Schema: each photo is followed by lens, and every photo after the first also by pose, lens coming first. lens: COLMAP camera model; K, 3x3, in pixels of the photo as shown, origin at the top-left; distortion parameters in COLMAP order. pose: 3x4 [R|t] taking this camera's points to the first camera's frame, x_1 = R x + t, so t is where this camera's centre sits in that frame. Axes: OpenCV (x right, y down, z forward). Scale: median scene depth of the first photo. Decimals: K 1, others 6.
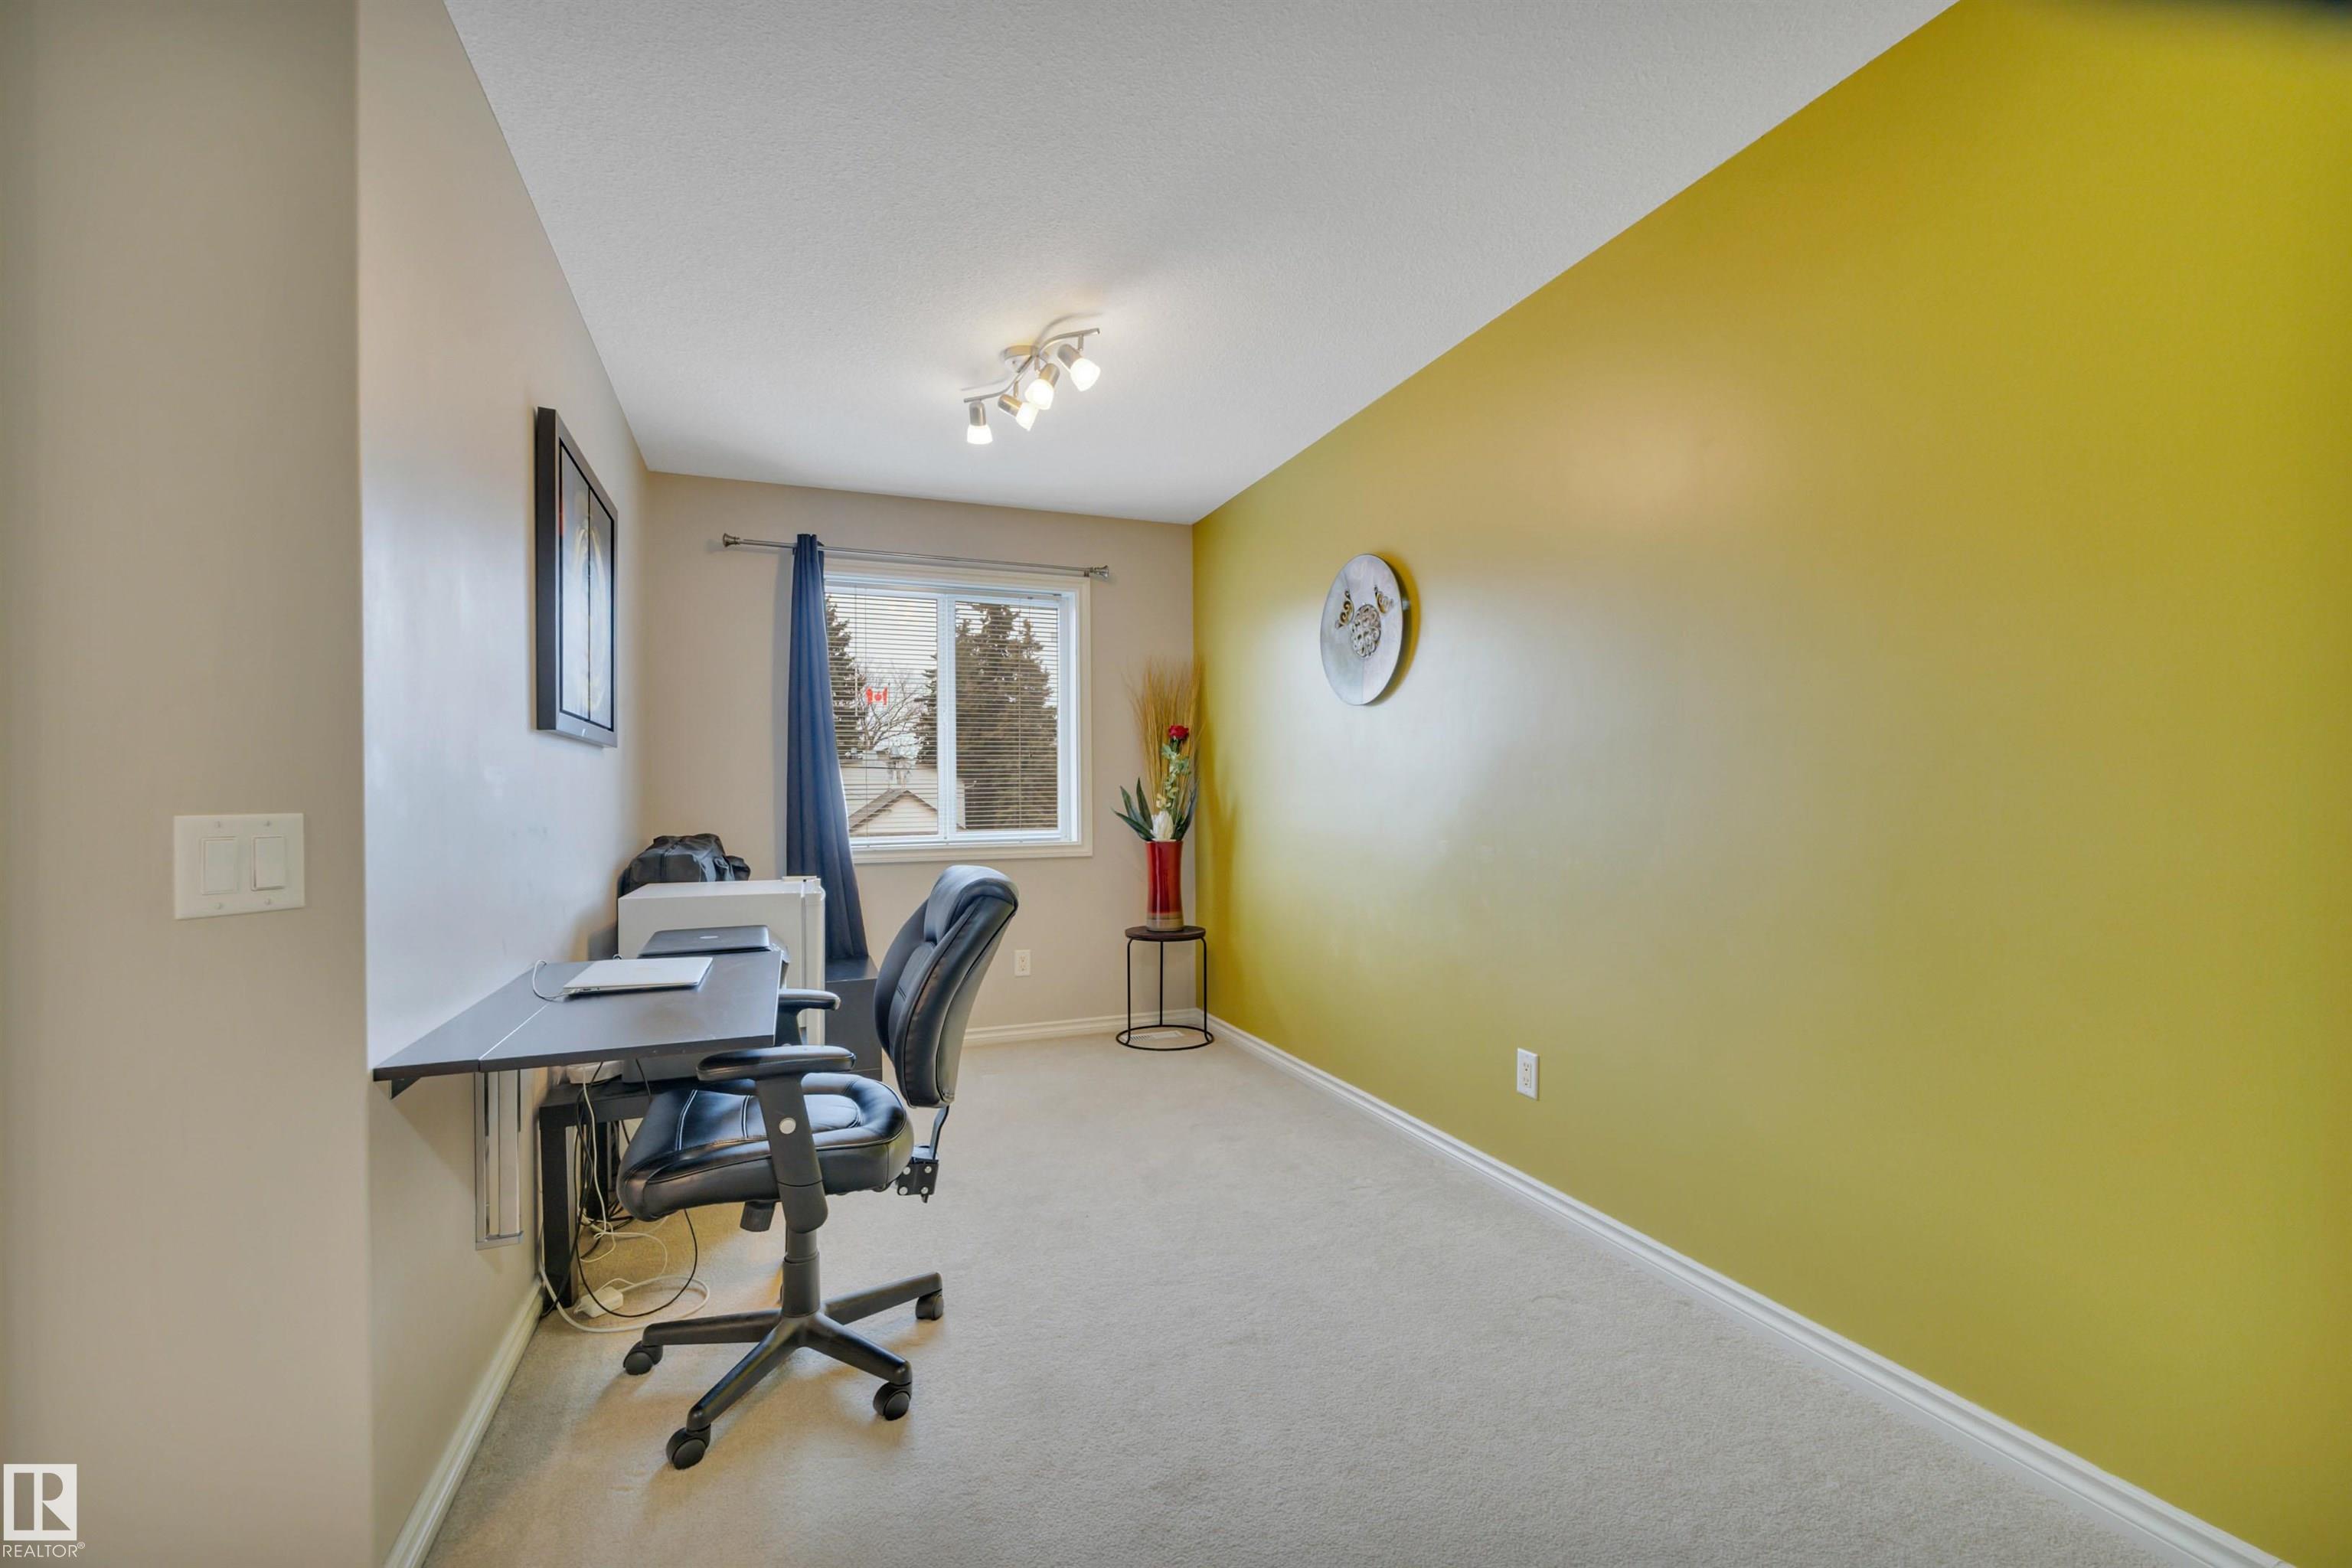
lens RADIAL K [[962.2, 0, 1169.4], [0, 962.2, 790.4], [0, 0, 1]] dist [-0.000089, 0.000005]
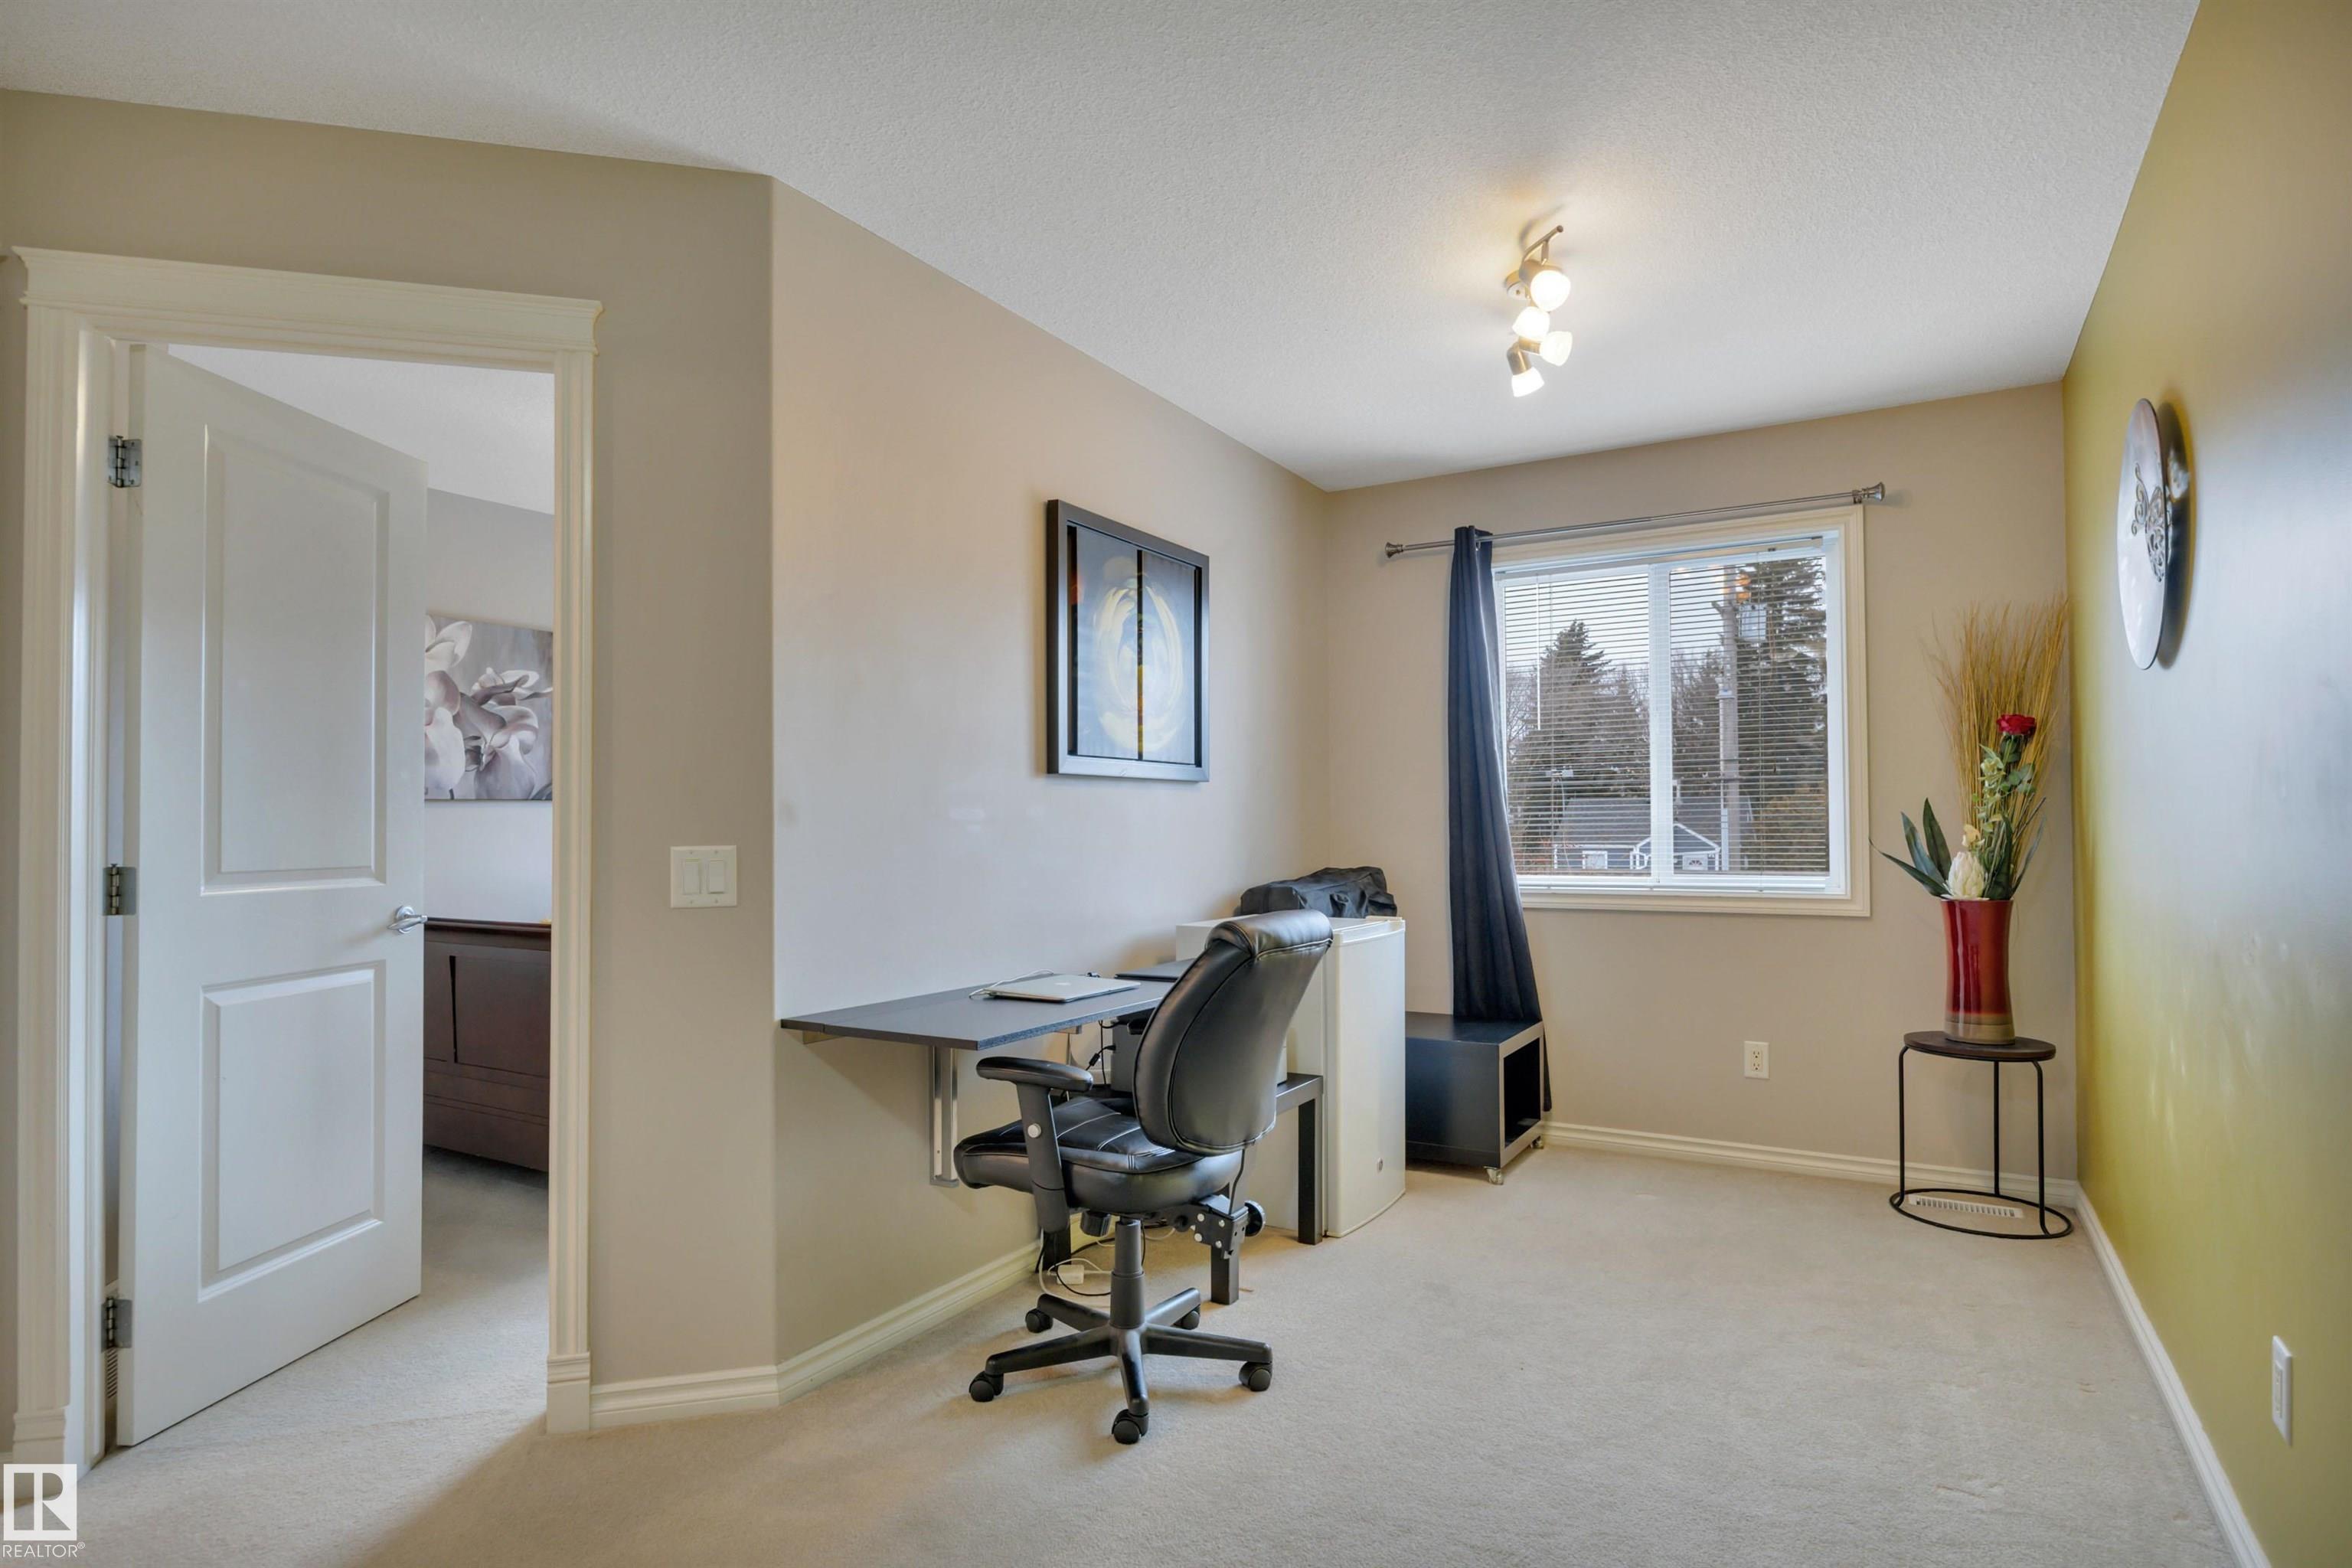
lens RADIAL K [[1244.8, 0, 1175.8], [0, 1244.8, 801.5], [0, 0, 1]] dist [-0.004299, -0.000045]
pose [[0.624351, -0.011167, -0.781064, 0.307660], [0.005188, 0.999935, -0.010150, -0.006211], [0.781127, 0.002285, 0.624369, 0.083710]]
